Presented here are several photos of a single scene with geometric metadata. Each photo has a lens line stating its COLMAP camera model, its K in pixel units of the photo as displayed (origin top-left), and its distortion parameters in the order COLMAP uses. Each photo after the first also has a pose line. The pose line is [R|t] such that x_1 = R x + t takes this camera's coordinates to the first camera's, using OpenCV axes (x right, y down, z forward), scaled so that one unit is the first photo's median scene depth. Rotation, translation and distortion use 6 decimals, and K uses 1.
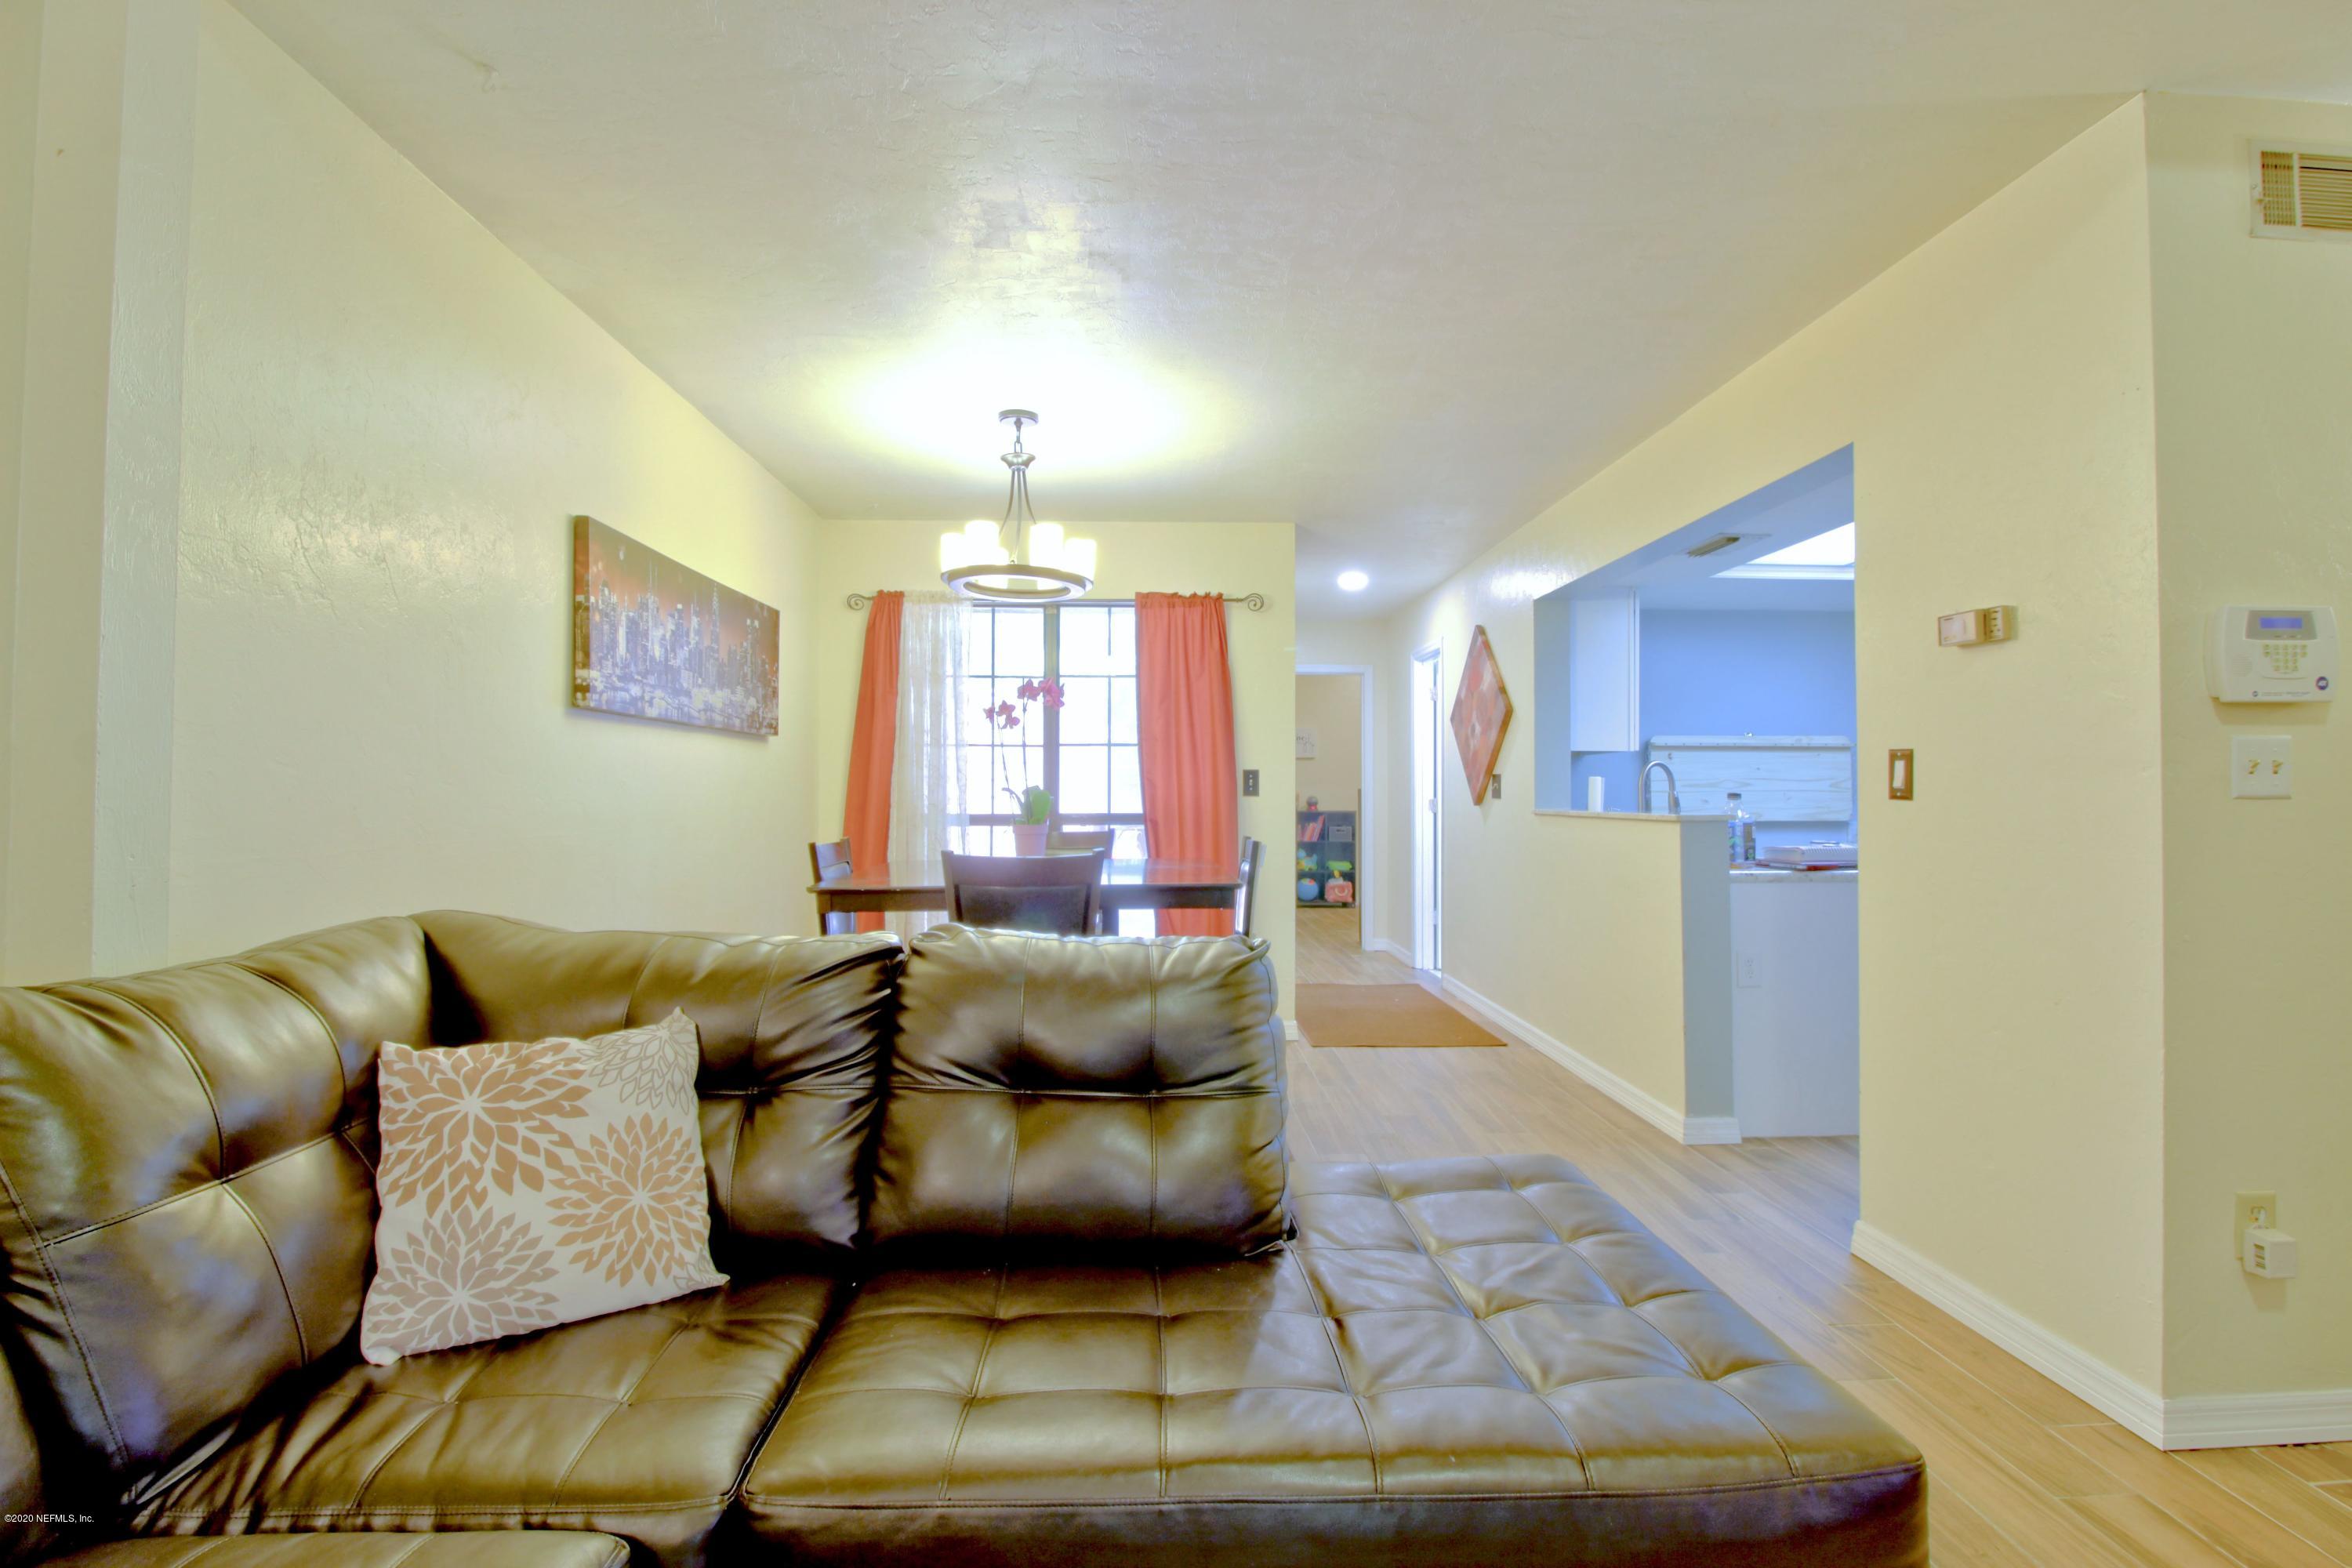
lens RADIAL K [[1081.2, 0, 1169.6], [0, 1081.2, 780.1], [0, 0, 1]] dist [-0.019608, -0.001005]
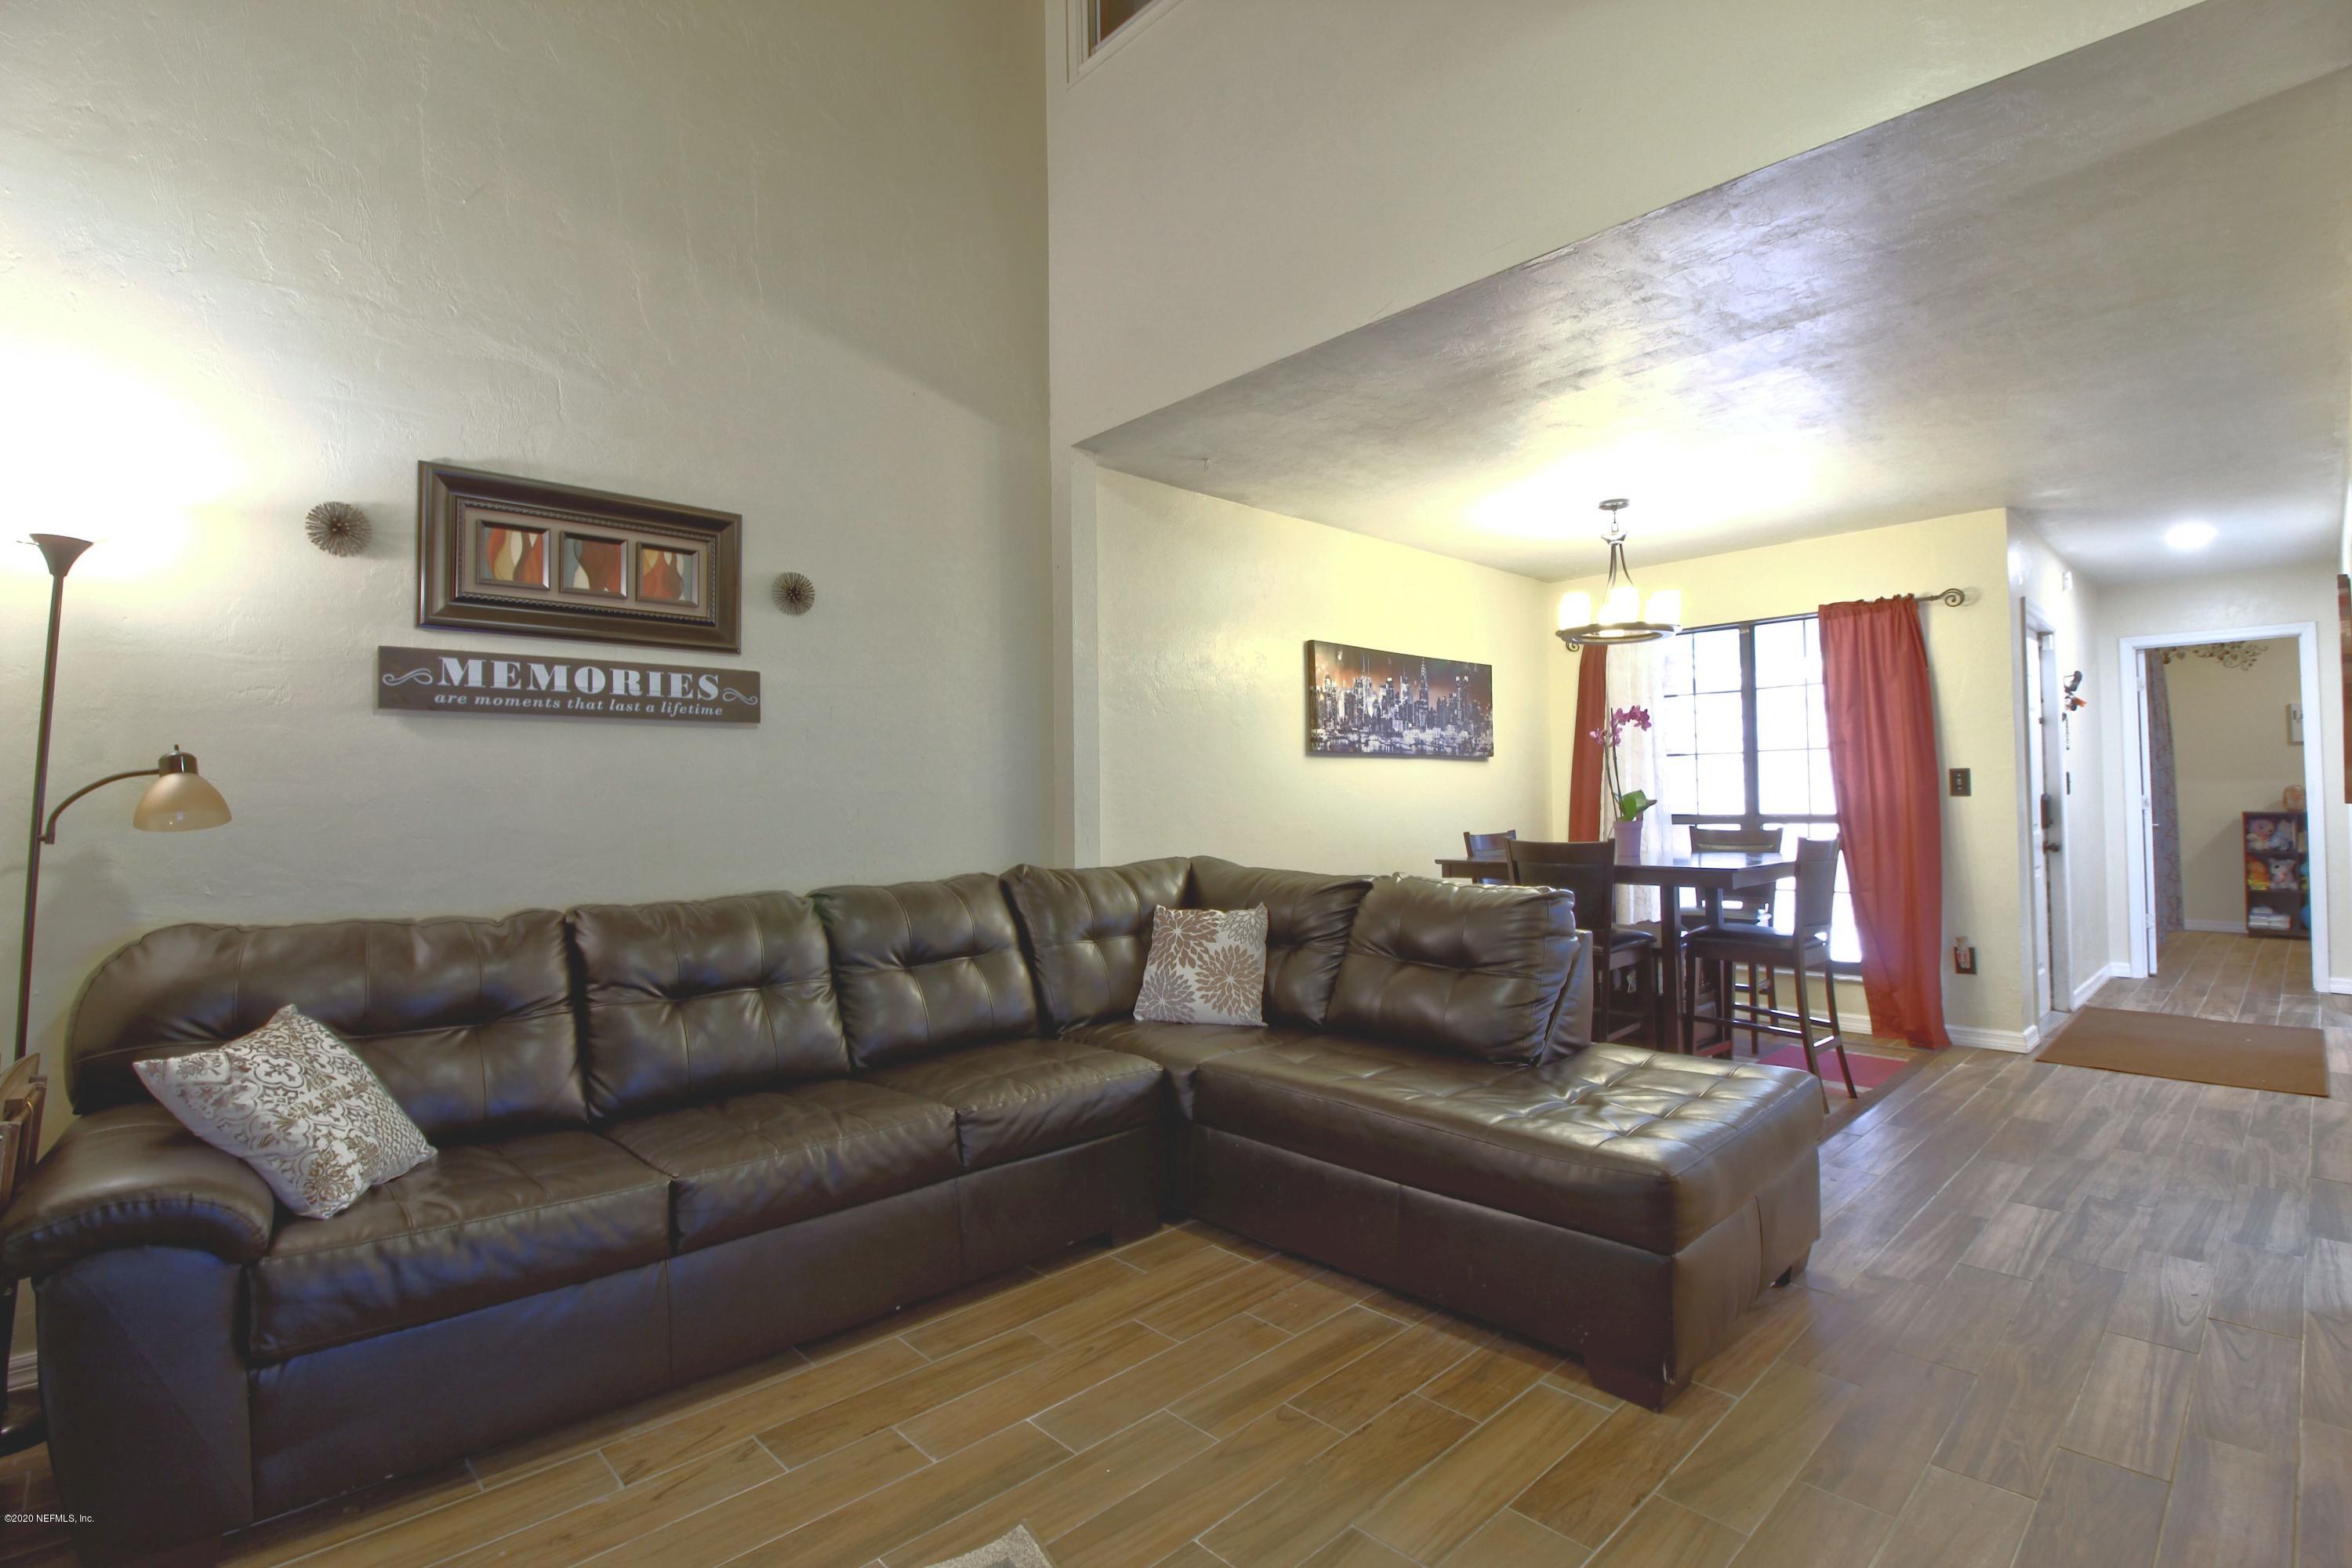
lens RADIAL K [[1084.5, 0, 1170.5], [0, 1084.5, 773.4], [0, 0, 1]] dist [0.017713, -0.000302]
pose [[0.659373, -0.028515, -0.751275, 0.496384], [0.021830, 0.999585, -0.018780, -0.003490], [0.751499, -0.004017, 0.659722, -0.262573]]
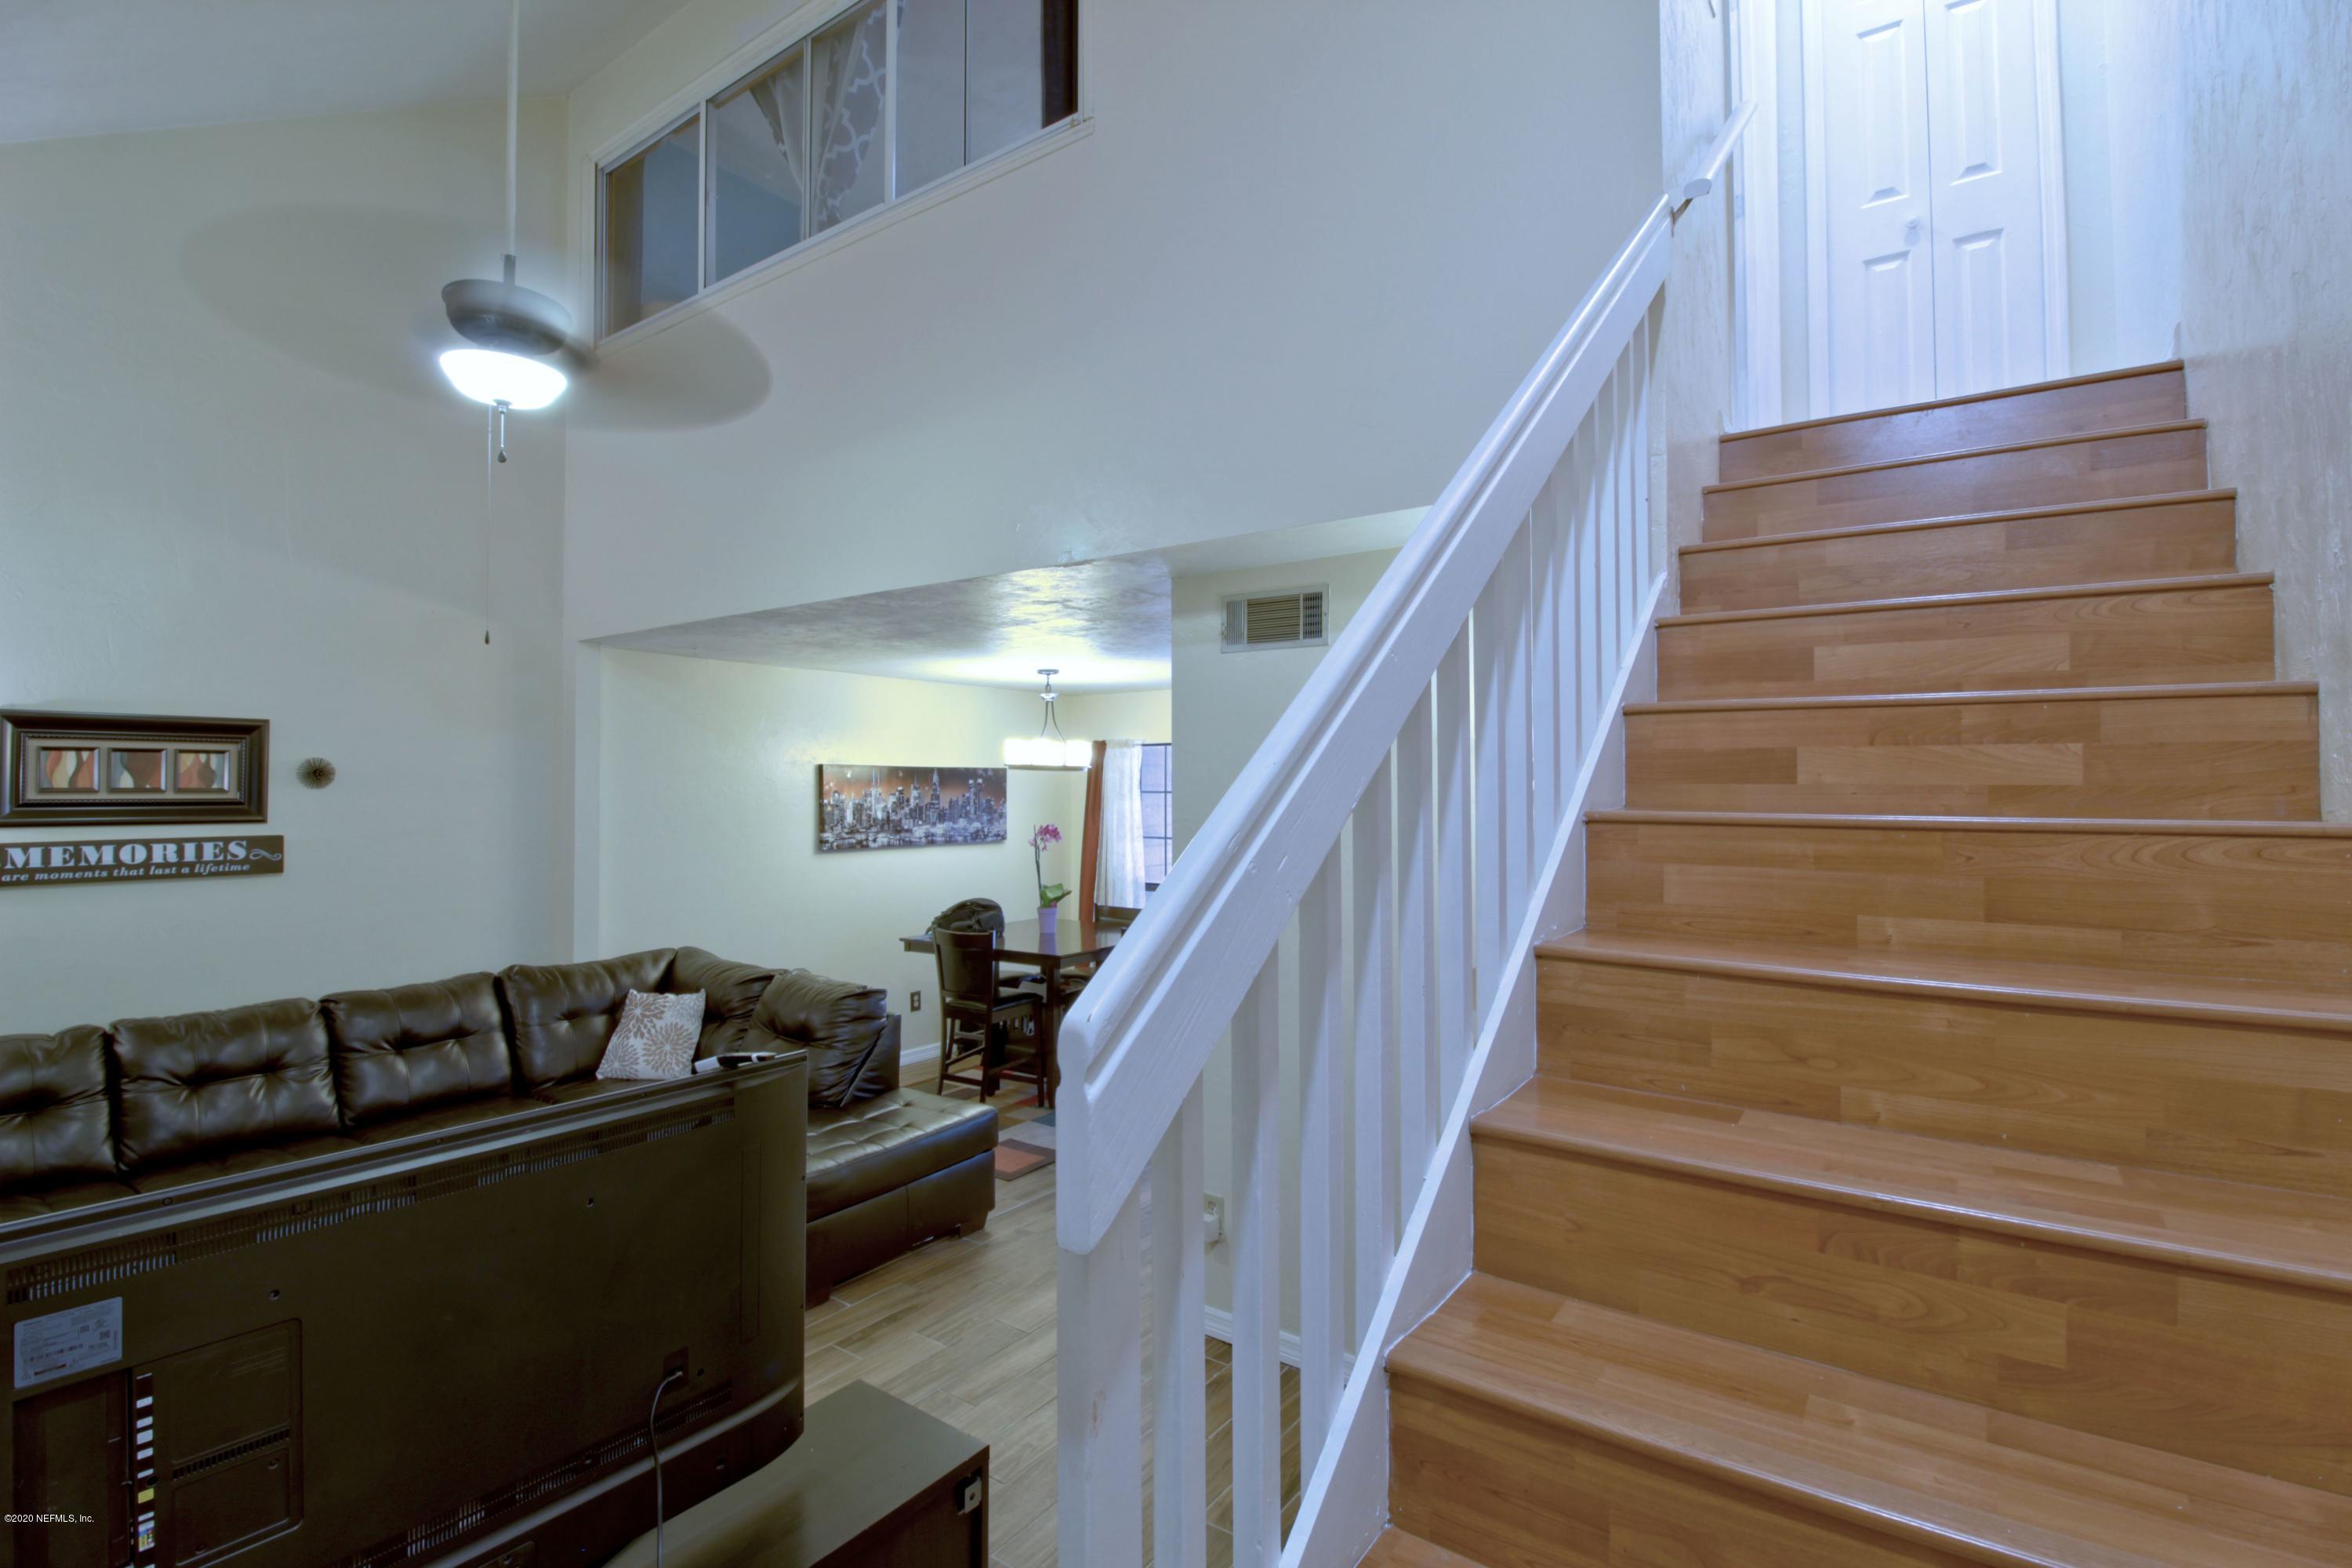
lens RADIAL K [[1081.2, 0, 1169.6], [0, 1081.2, 780.1], [0, 0, 1]] dist [-0.019608, -0.001005]
pose [[0.793106, -0.009574, -0.609008, 1.124620], [0.010171, 0.999945, -0.002475, -0.163024], [0.608999, -0.004231, 0.793160, -0.266553]]
